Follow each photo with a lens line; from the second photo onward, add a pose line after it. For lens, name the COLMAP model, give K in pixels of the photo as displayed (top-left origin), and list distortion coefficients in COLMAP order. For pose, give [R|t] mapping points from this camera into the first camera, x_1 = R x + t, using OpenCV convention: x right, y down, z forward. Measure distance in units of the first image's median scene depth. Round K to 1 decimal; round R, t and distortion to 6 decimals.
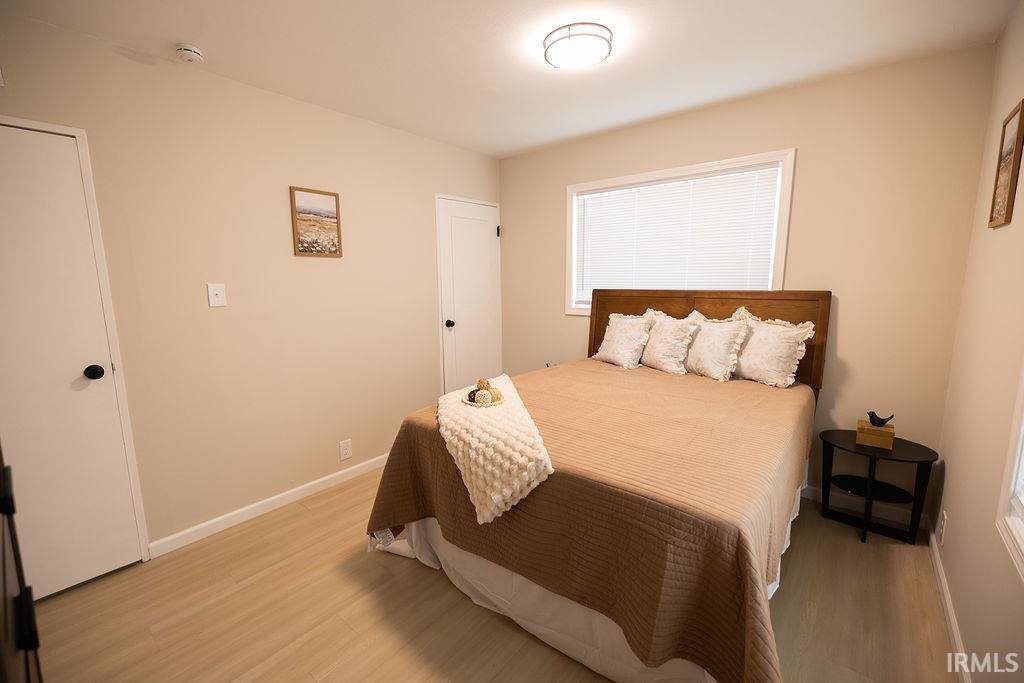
lens RADIAL K [[434.2, 0, 512.0], [0, 434.2, 341.5], [0, 0, 1]] dist [0.001649, 0.000252]
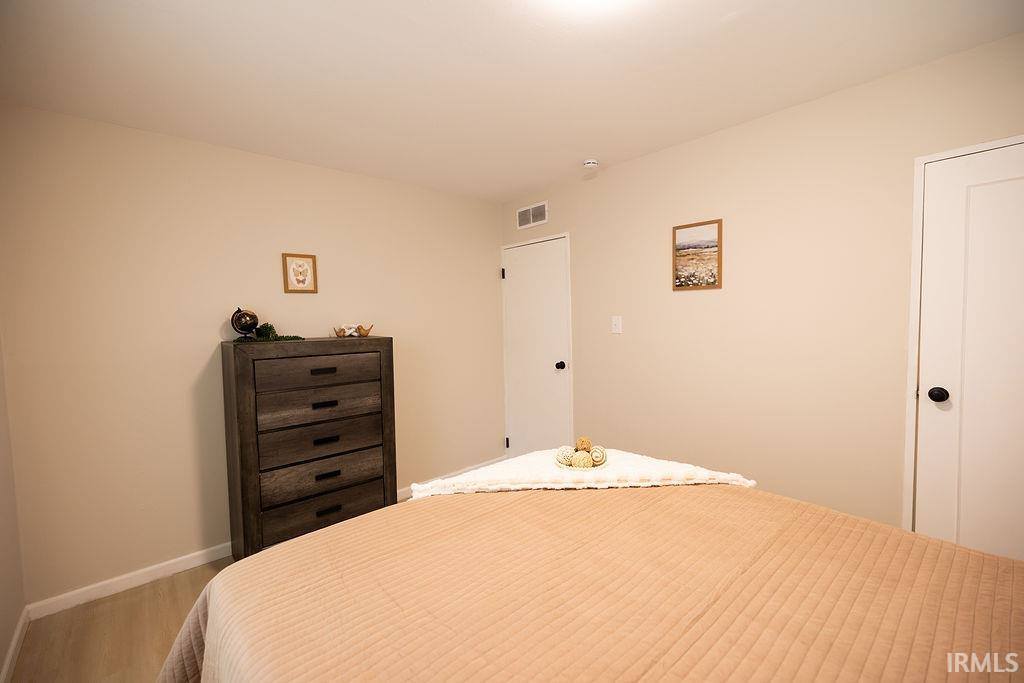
lens RADIAL K [[434.2, 0, 512.0], [0, 434.2, 341.5], [0, 0, 1]] dist [0.001649, 0.000252]
pose [[-0.150390, 0.073451, -0.985894, 0.596707], [-0.120606, 0.988425, 0.092037, -0.121224], [0.981243, 0.132746, -0.139790, 0.752928]]
